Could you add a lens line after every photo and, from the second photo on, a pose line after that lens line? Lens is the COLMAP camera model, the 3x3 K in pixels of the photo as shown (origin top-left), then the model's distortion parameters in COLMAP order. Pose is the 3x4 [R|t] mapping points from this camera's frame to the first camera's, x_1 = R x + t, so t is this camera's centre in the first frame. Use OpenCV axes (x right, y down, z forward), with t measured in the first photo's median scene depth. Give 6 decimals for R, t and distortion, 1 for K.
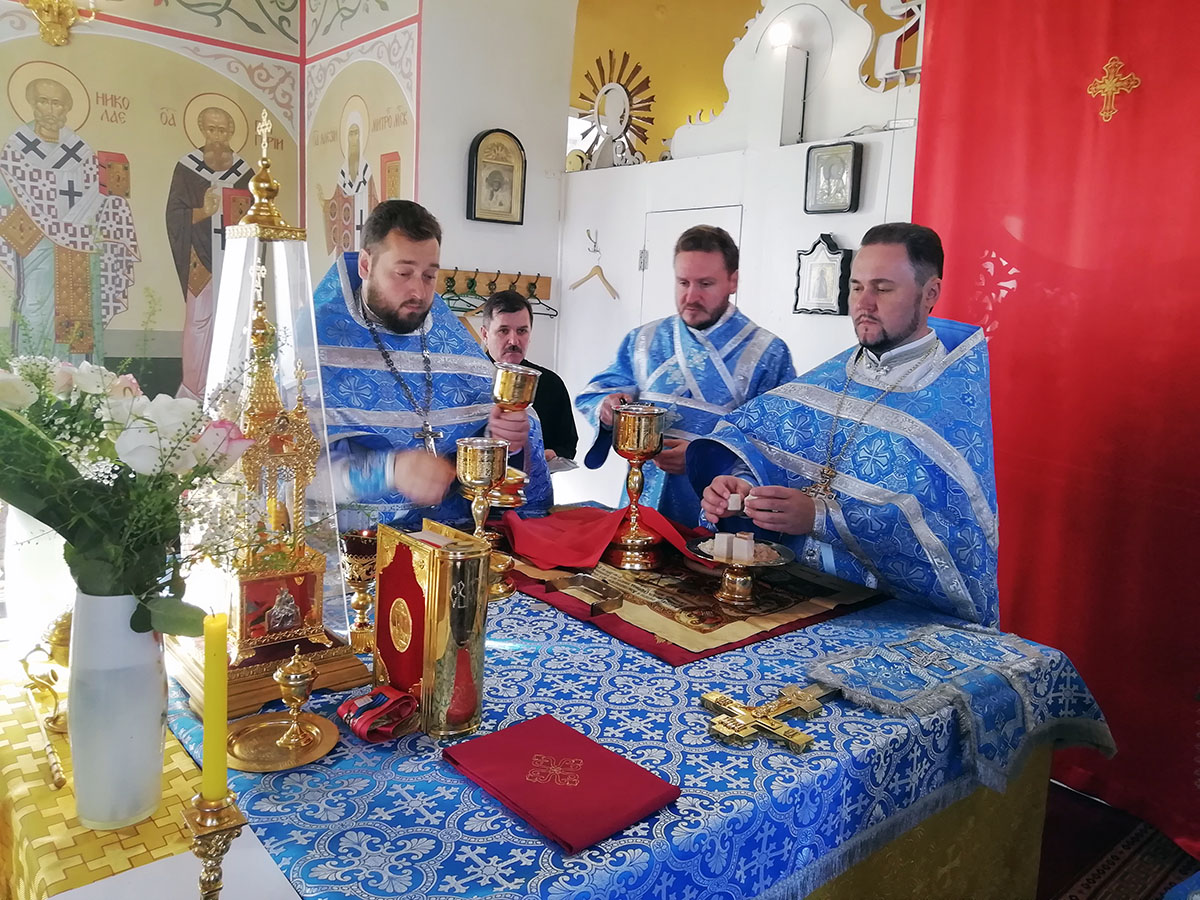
lens RADIAL K [[876.3, 0, 607.8], [0, 876.3, 435.3], [0, 0, 1]] dist [0.027750, -0.002829]
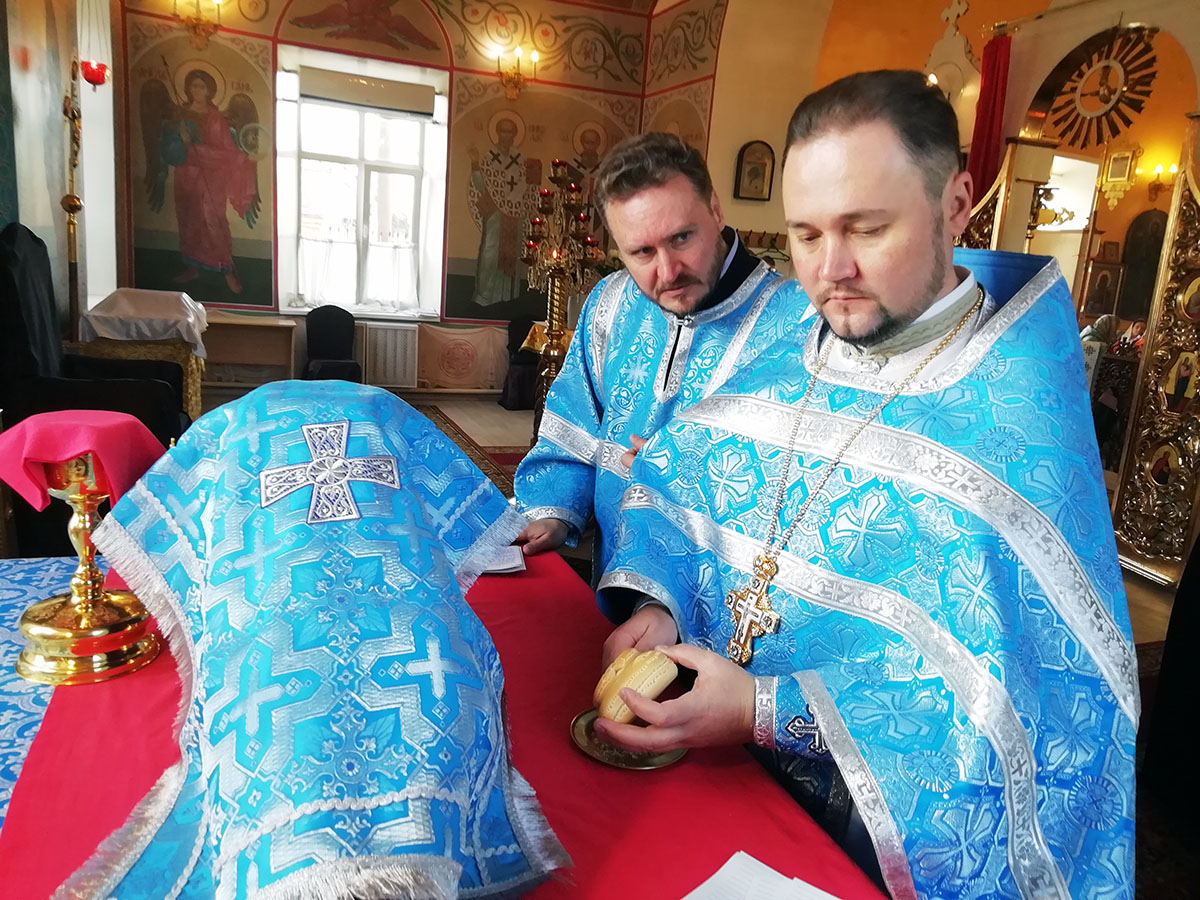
lens RADIAL K [[886.5, 0, 607.5], [0, 886.5, 435.6], [0, 0, 1]] dist [0.027422, -0.006491]
pose [[0.945262, 0.084964, -0.315057, 0.169961], [-0.075116, 0.996235, 0.043293, 0.134703], [0.317549, -0.017257, 0.948085, -0.620462]]
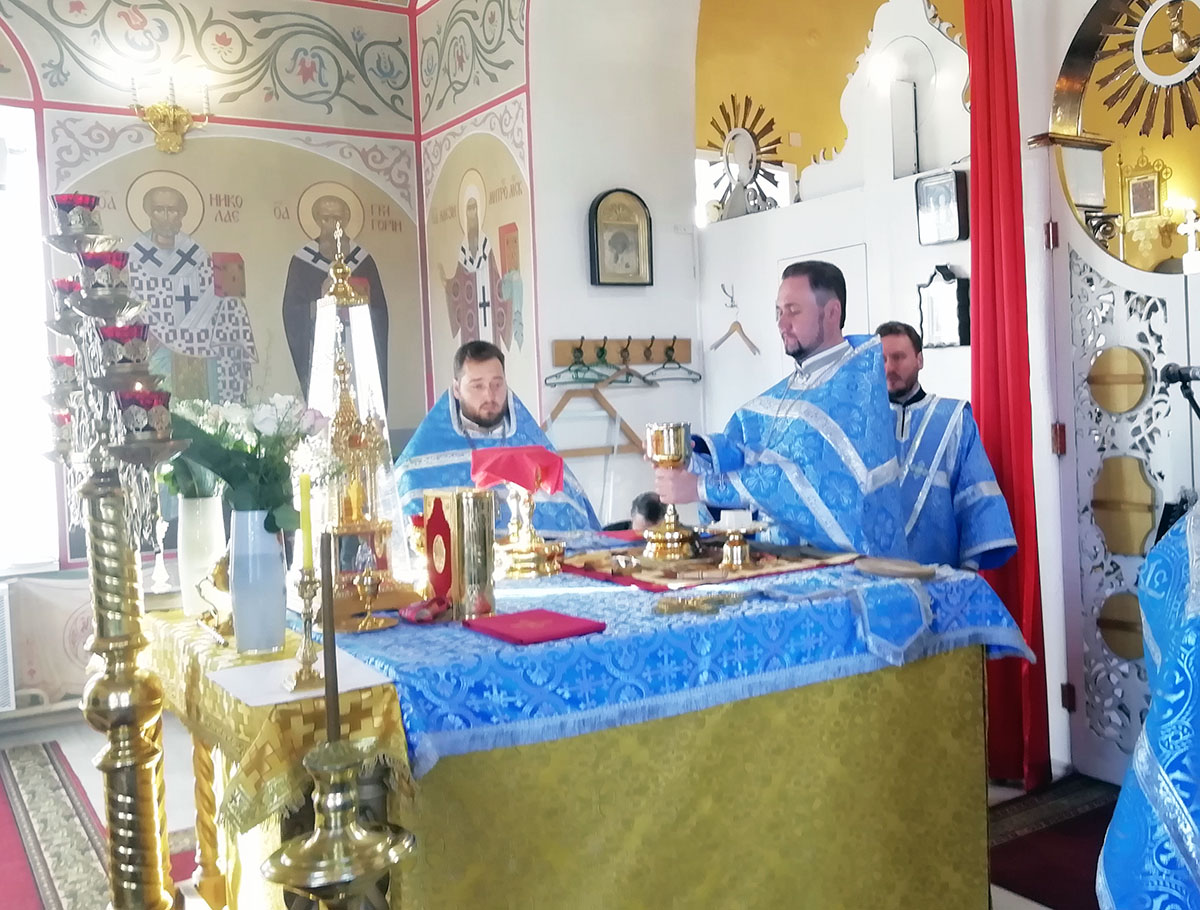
lens RADIAL K [[1185.1, 0, 772.5], [0, 1185.1, 431.9], [0, 0, 1]] dist [0.067459, -0.092011]
pose [[0.993453, -0.085035, -0.076284, 0.114629], [0.076250, 0.990836, -0.111488, 0.065208], [0.085065, 0.104941, 0.990834, -0.223479]]
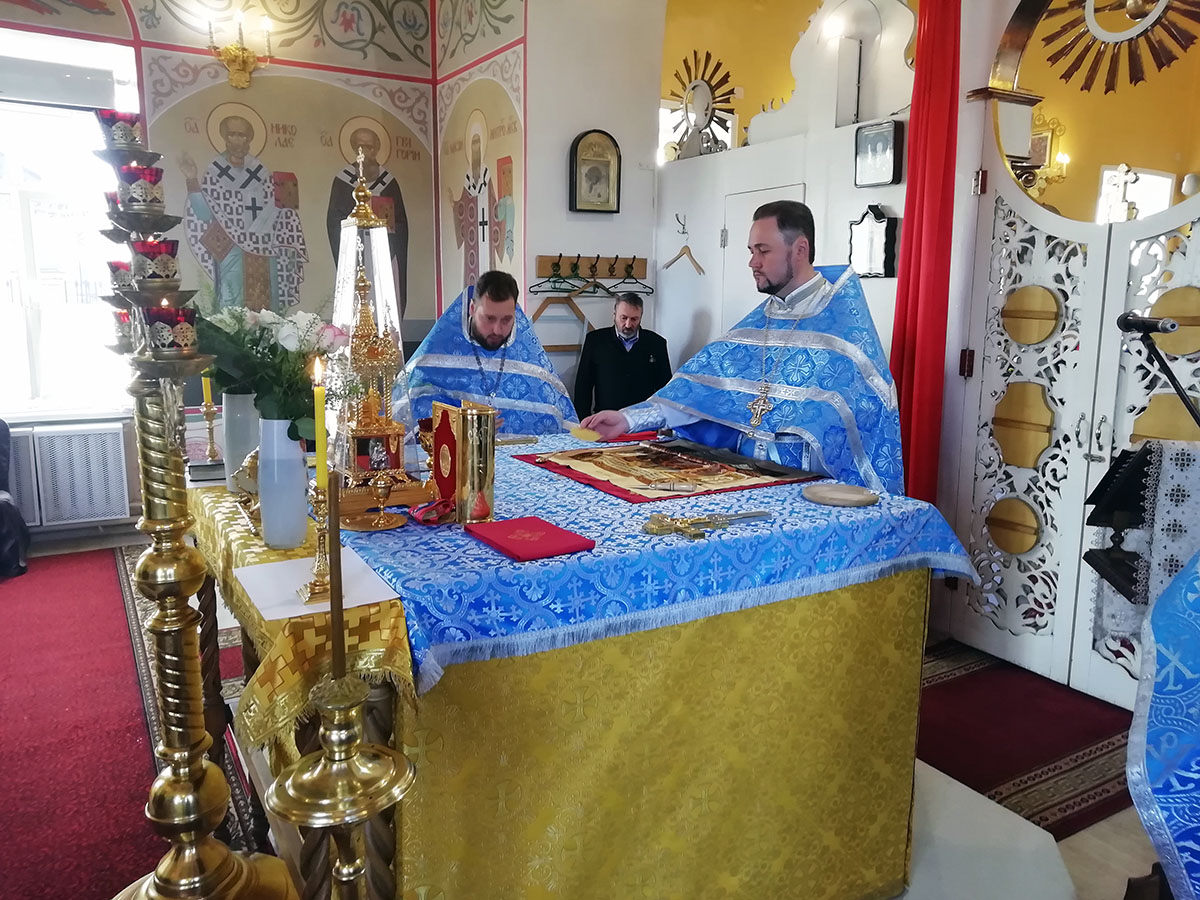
lens RADIAL K [[877.1, 0, 608.2], [0, 877.1, 435.8], [0, 0, 1]] dist [0.071324, -0.081937]
pose [[0.985598, -0.013445, -0.168569, 0.079097], [0.015323, 0.999834, 0.009846, 0.036998], [0.168409, -0.012288, 0.985641, -0.129915]]
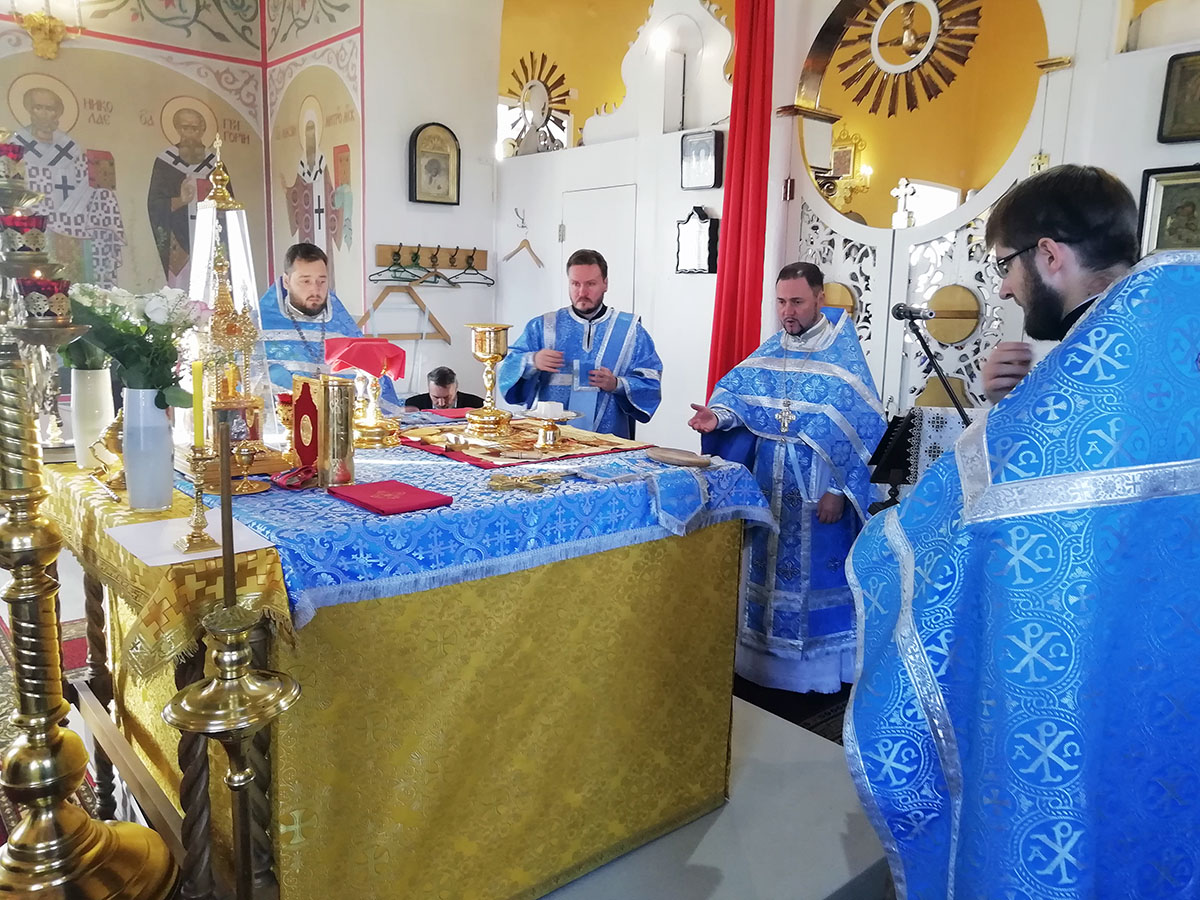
lens RADIAL K [[886.5, 0, 607.5], [0, 886.5, 435.6], [0, 0, 1]] dist [0.027422, -0.006491]
pose [[0.999601, -0.026380, 0.010065, 0.079945], [0.026216, 0.999526, 0.016125, 0.050150], [-0.010486, -0.015854, 0.999819, -0.178481]]
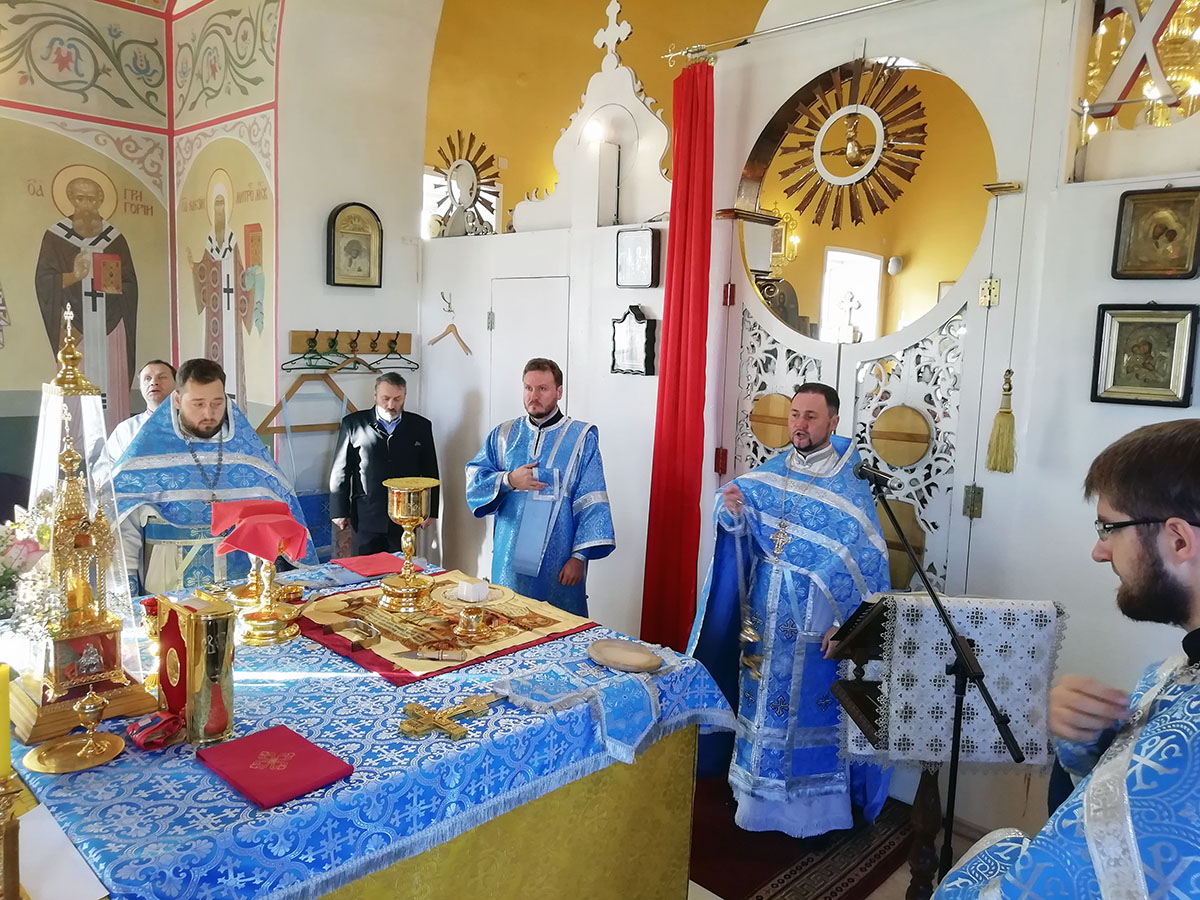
lens RADIAL K [[881.6, 0, 605.0], [0, 881.6, 437.3], [0, 0, 1]] dist [0.027484, -0.010330]
pose [[0.995644, -0.024199, 0.090041, 0.078613], [0.026237, 0.999424, -0.021519, -0.024408], [-0.089468, 0.023788, 0.995706, -0.115483]]
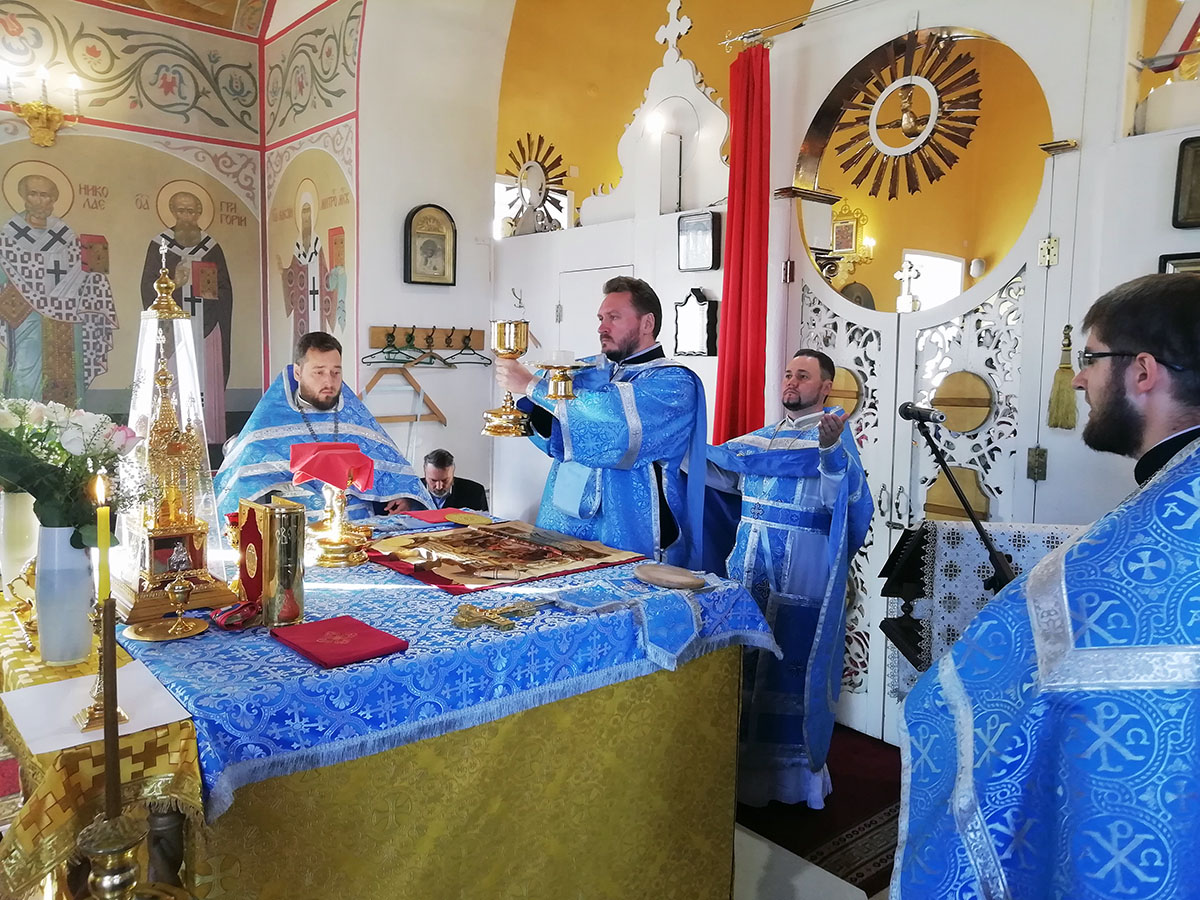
lens RADIAL K [[886.5, 0, 607.5], [0, 886.5, 435.6], [0, 0, 1]] dist [0.027422, -0.006491]
pose [[0.999470, -0.032503, 0.001840, 0.094107], [0.032555, 0.997957, -0.054981, 0.023878], [-0.000049, 0.055012, 0.998486, -0.139491]]
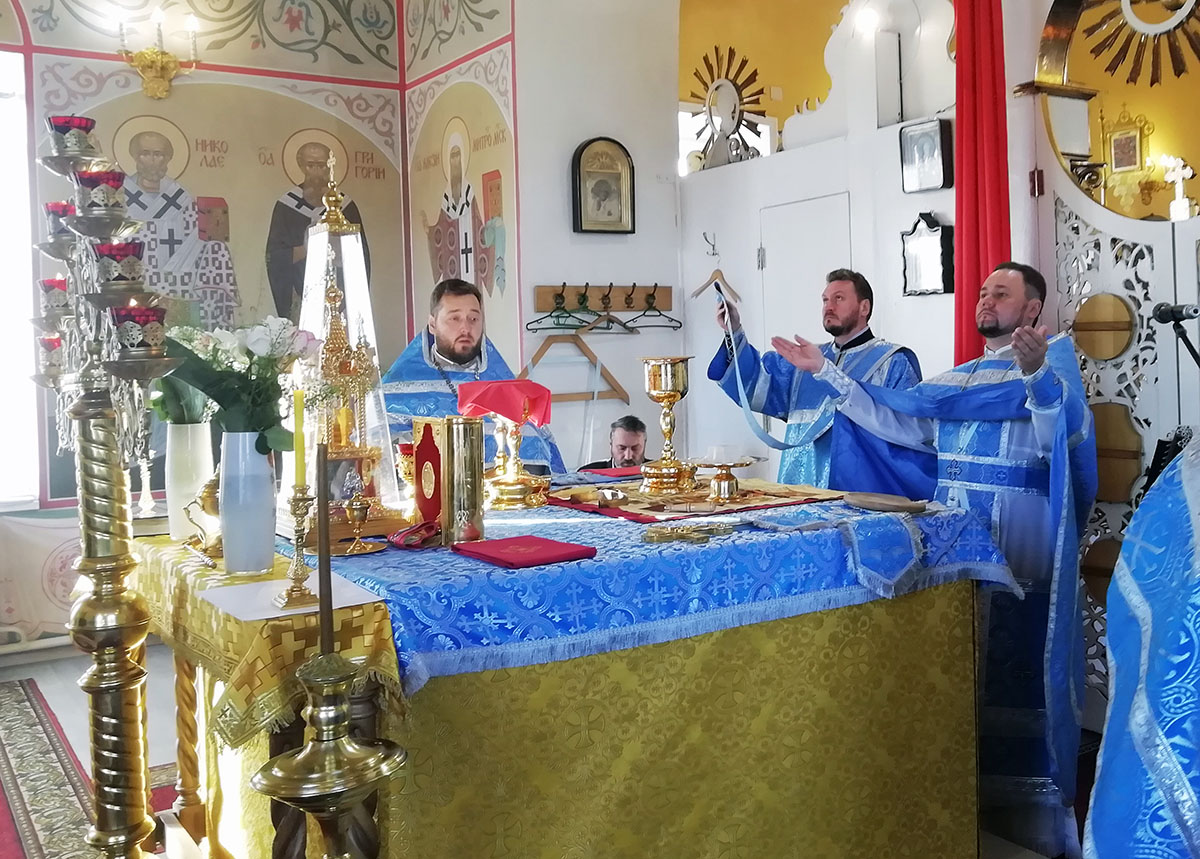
lens RADIAL K [[1184.1, 0, 743.3], [0, 1184.1, 364.2], [0, 0, 1]] dist [0.057202, -0.074549]
pose [[0.994035, -0.077405, -0.076824, 0.106432], [0.066561, 0.988627, -0.134858, 0.076755], [0.086389, 0.128940, 0.987882, -0.220319]]
